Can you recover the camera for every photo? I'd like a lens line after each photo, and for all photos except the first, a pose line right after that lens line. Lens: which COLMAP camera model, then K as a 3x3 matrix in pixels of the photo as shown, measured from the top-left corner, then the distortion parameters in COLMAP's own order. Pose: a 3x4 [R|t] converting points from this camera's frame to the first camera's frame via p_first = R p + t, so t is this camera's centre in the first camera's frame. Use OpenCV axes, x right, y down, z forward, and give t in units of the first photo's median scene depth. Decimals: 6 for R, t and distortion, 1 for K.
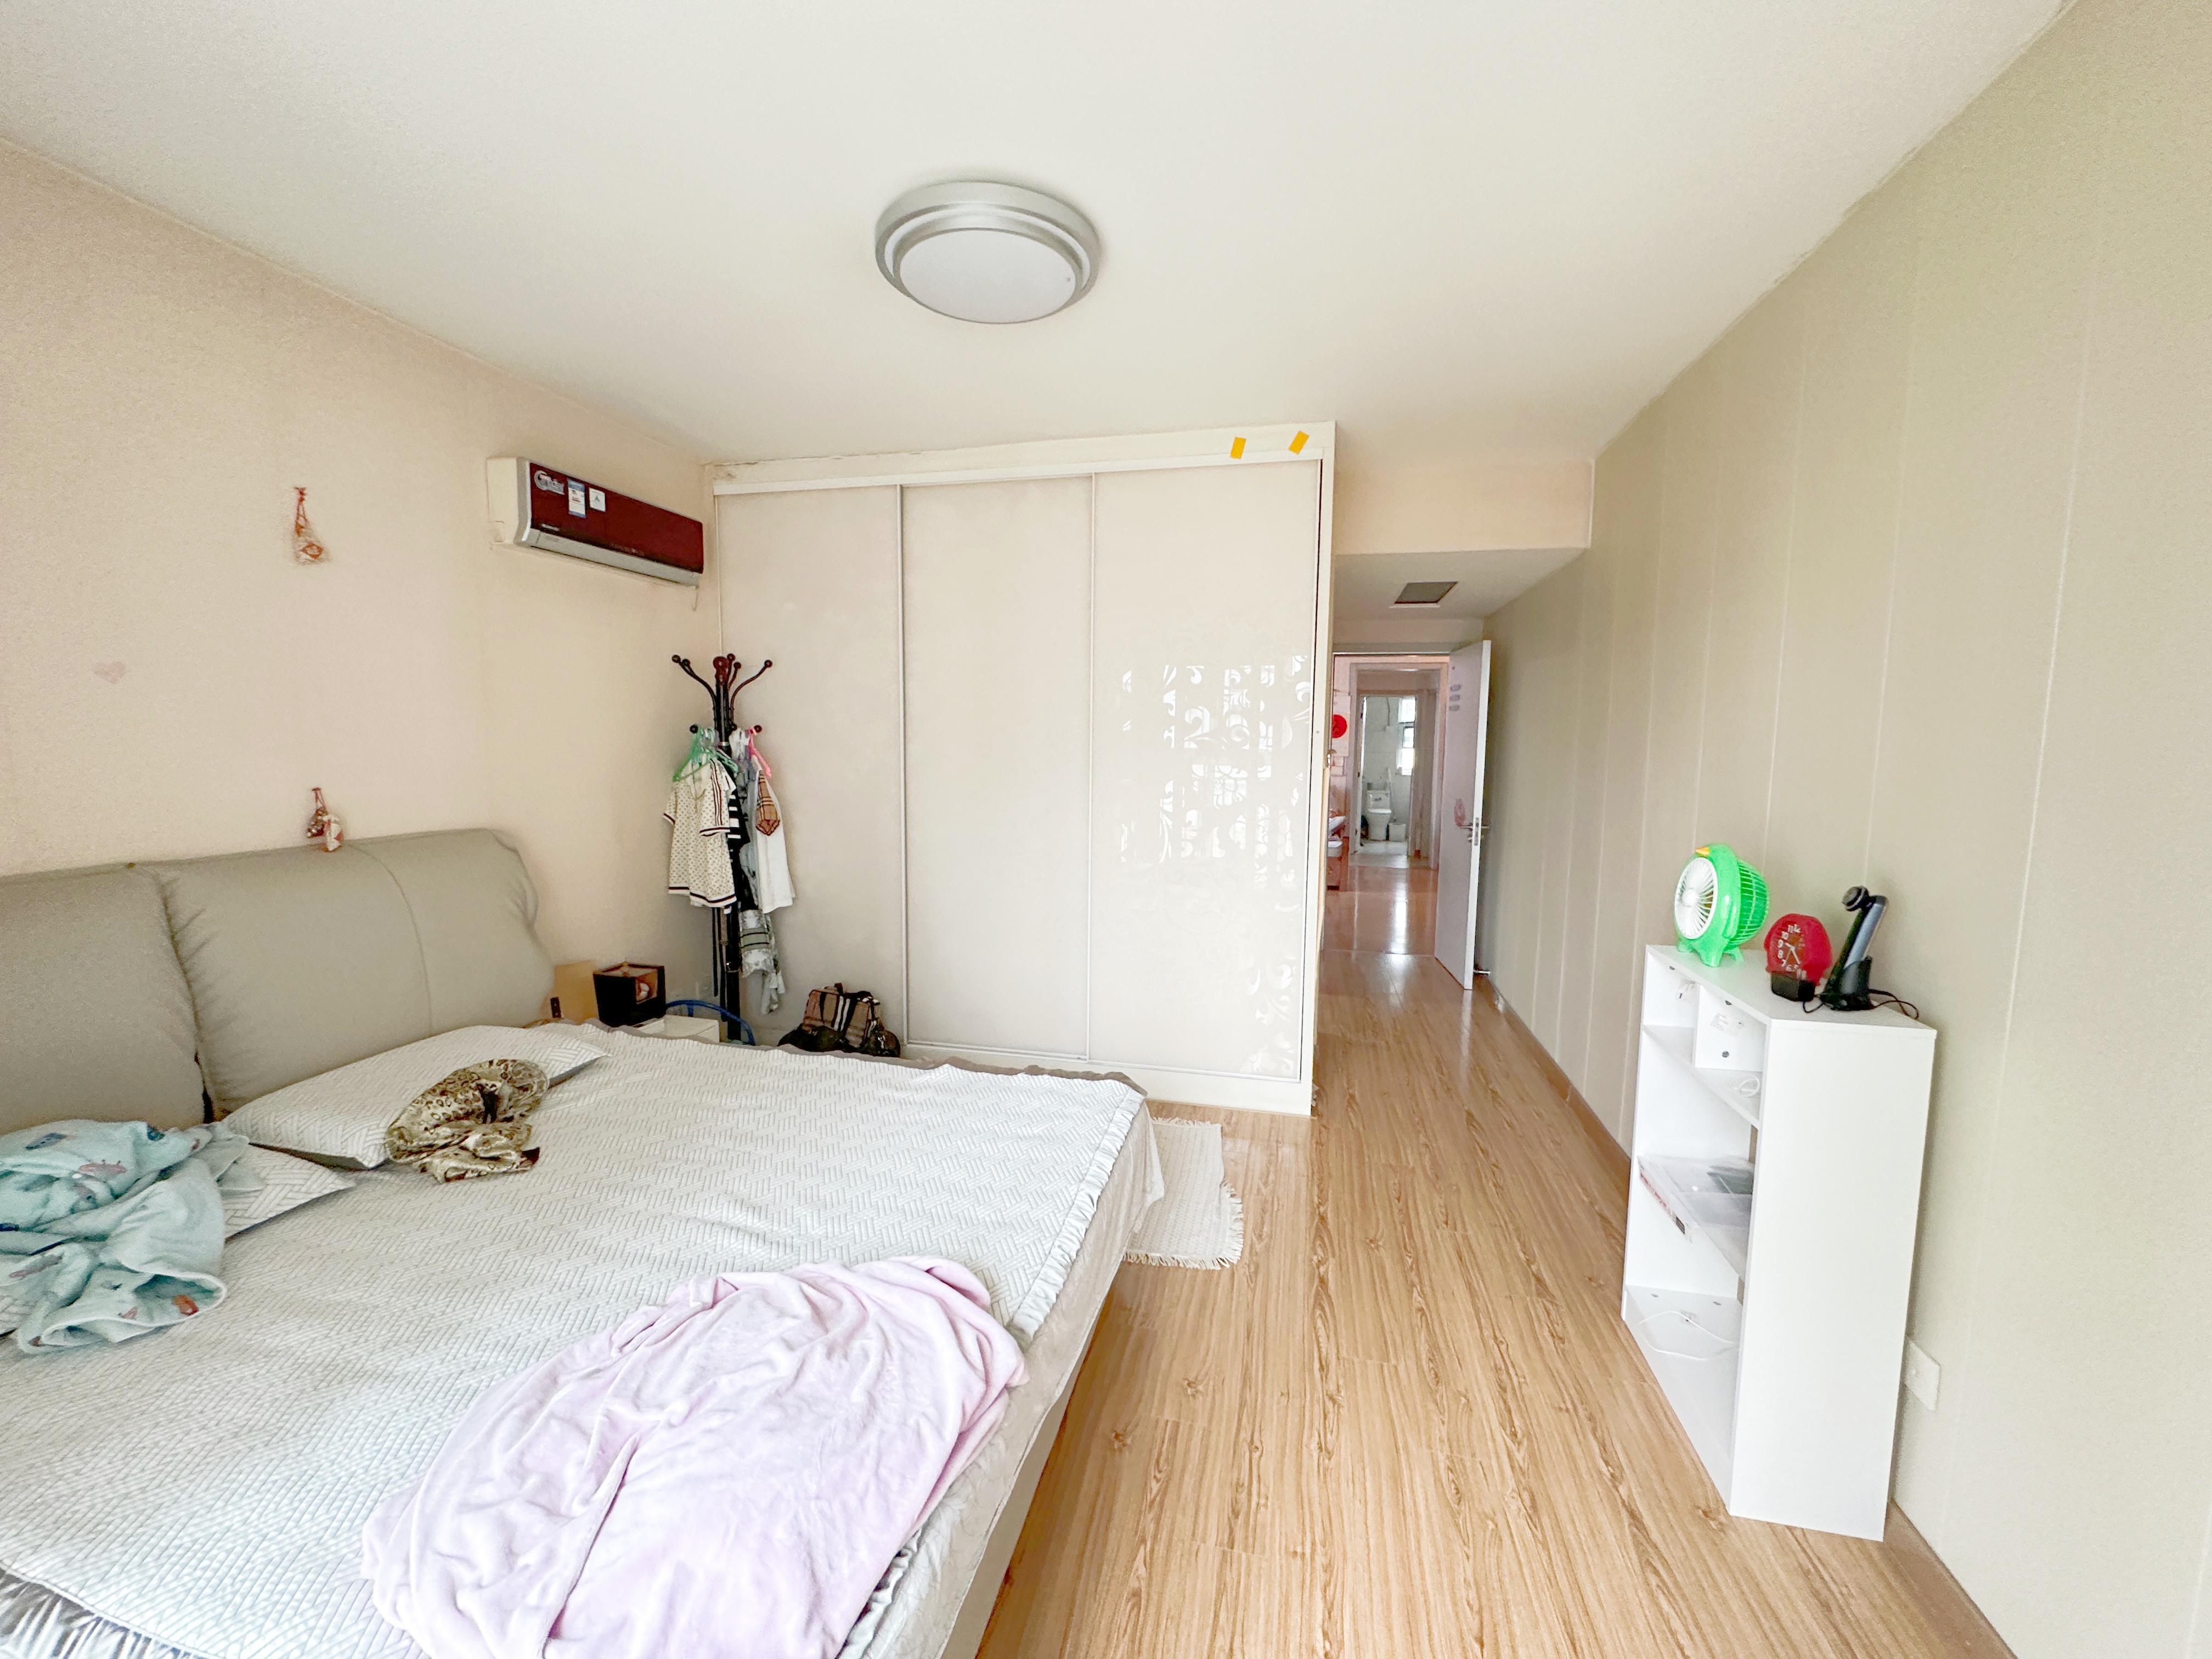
lens RADIAL K [[885.6, 0, 1098.1], [0, 885.6, 817.5], [0, 0, 1]] dist [0.002267, 0.000137]
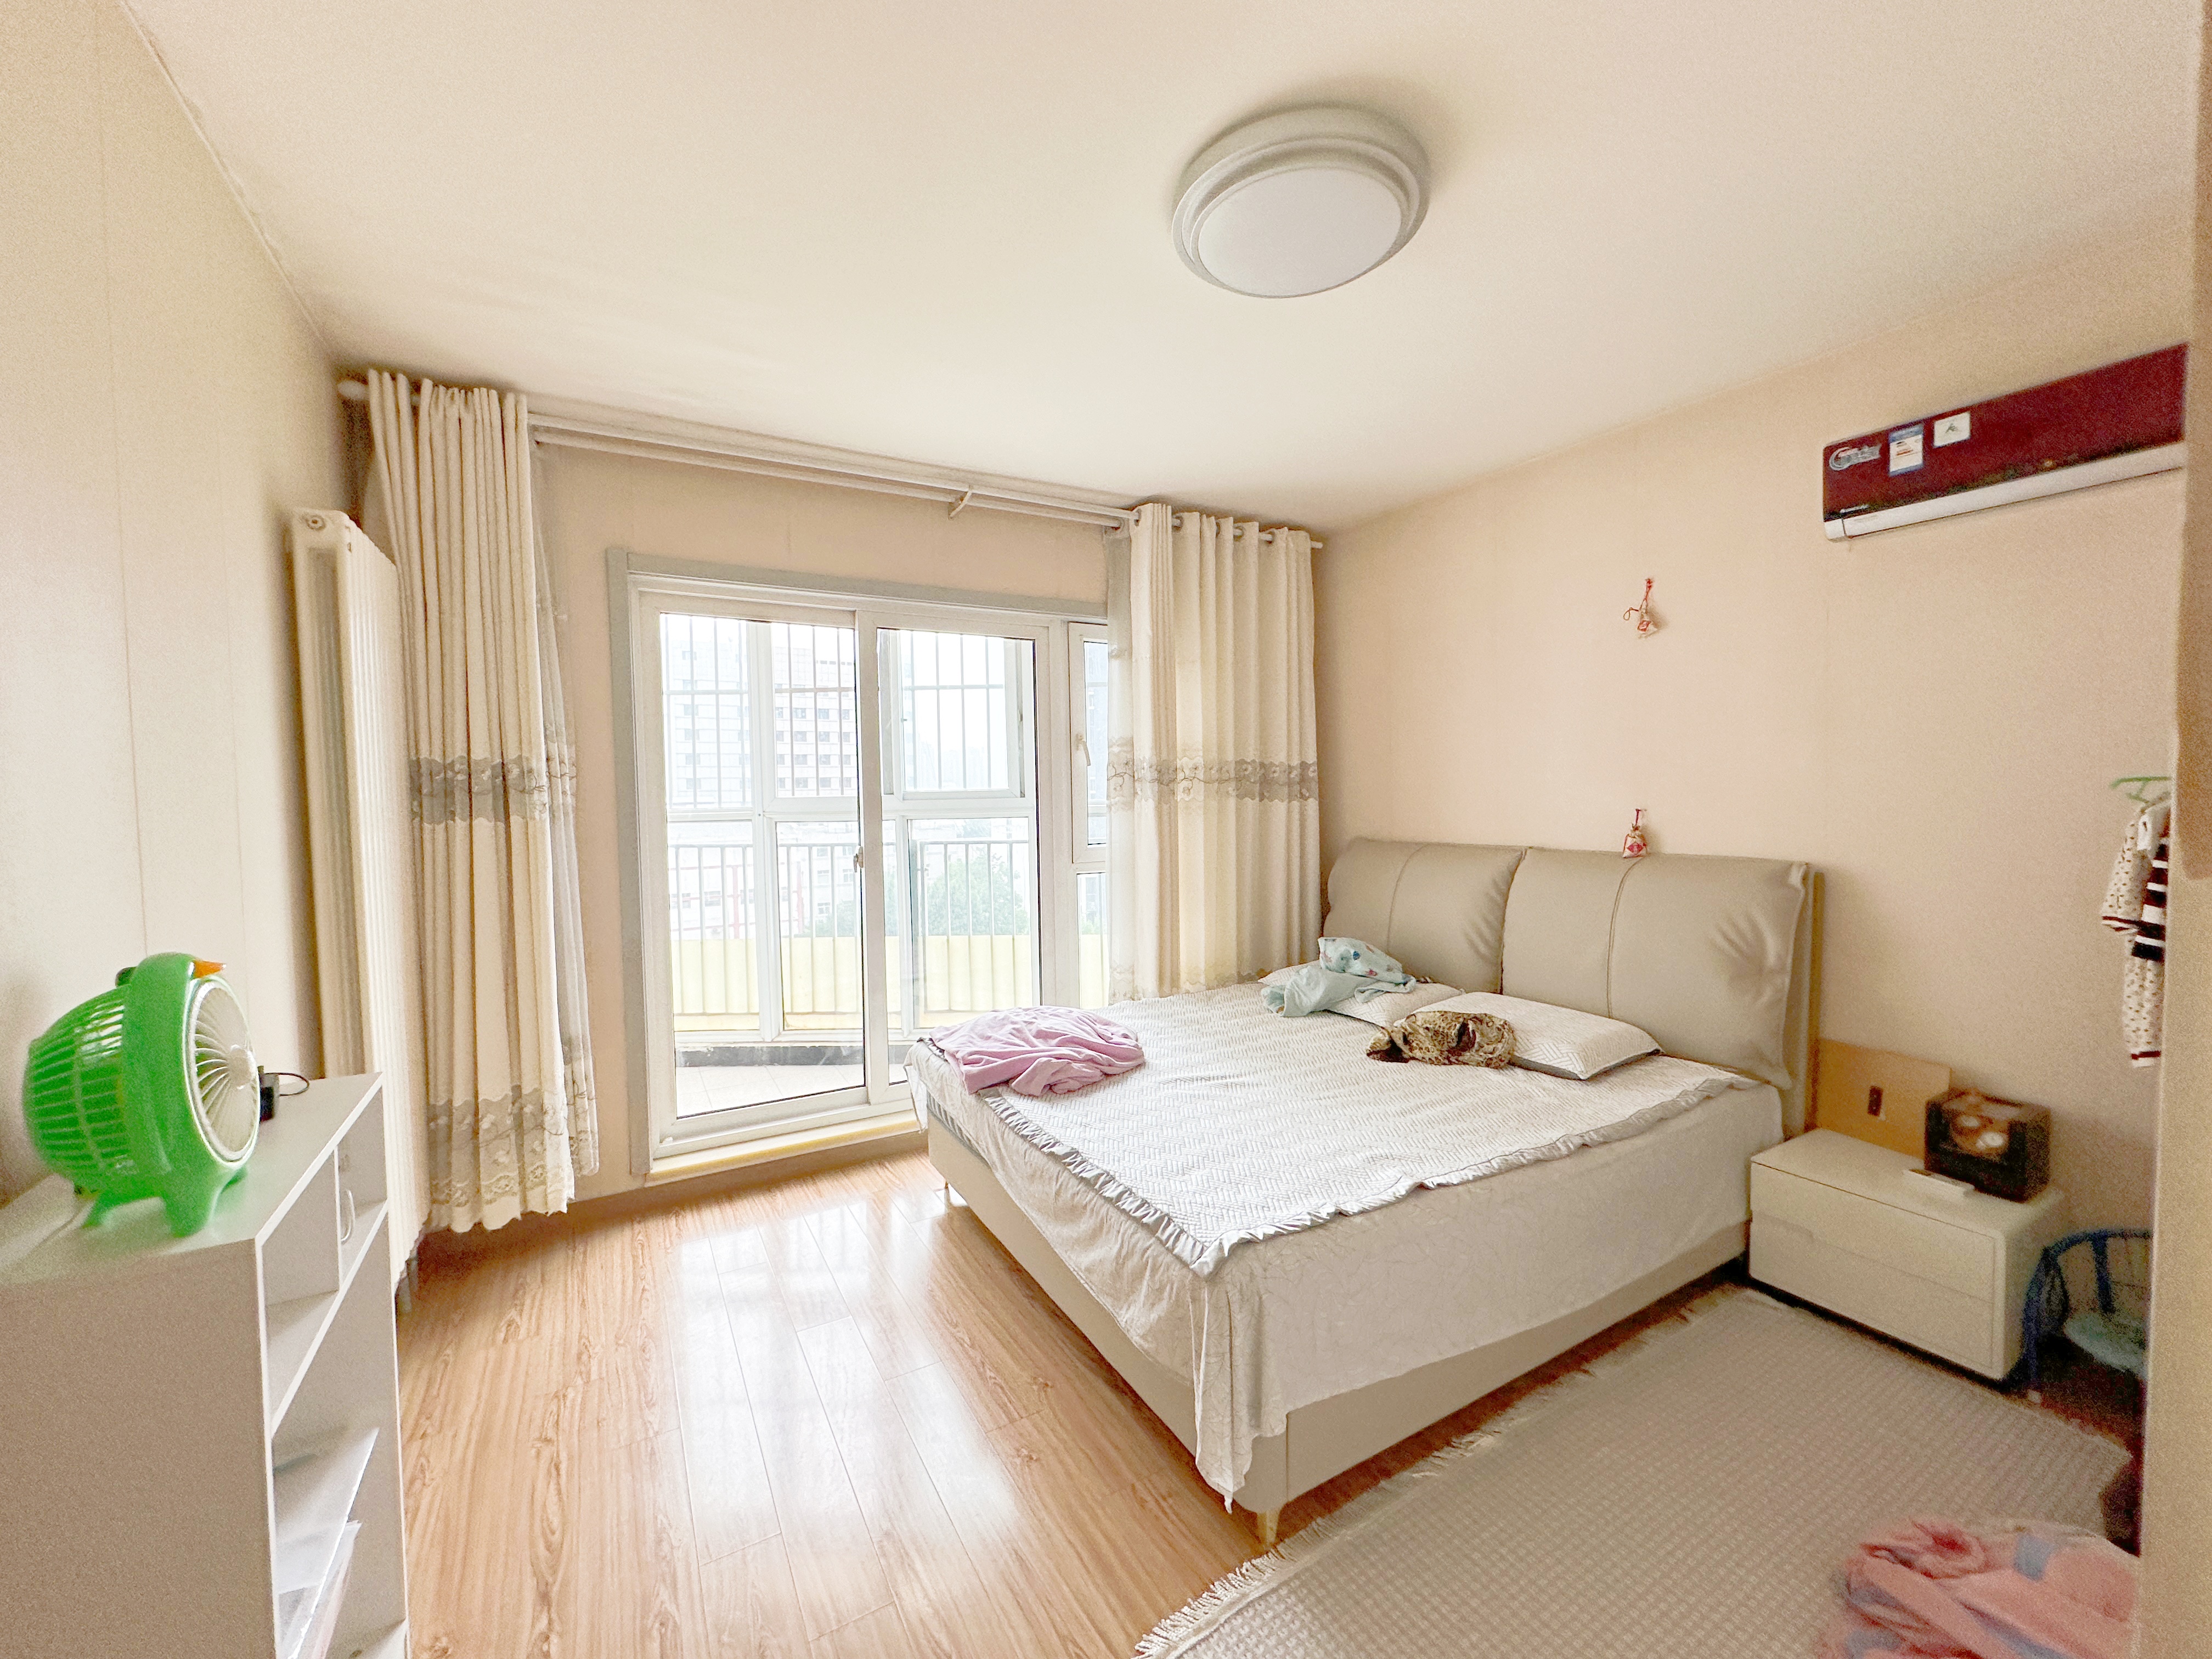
lens RADIAL K [[885.6, 0, 1100.0], [0, 885.6, 833.4], [0, 0, 1]] dist [0.002267, 0.000137]
pose [[-0.738381, 0.027528, -0.673822, 0.462987], [-0.060124, 0.992501, 0.106432, -0.074522], [0.671699, 0.119100, -0.731188, 1.170960]]
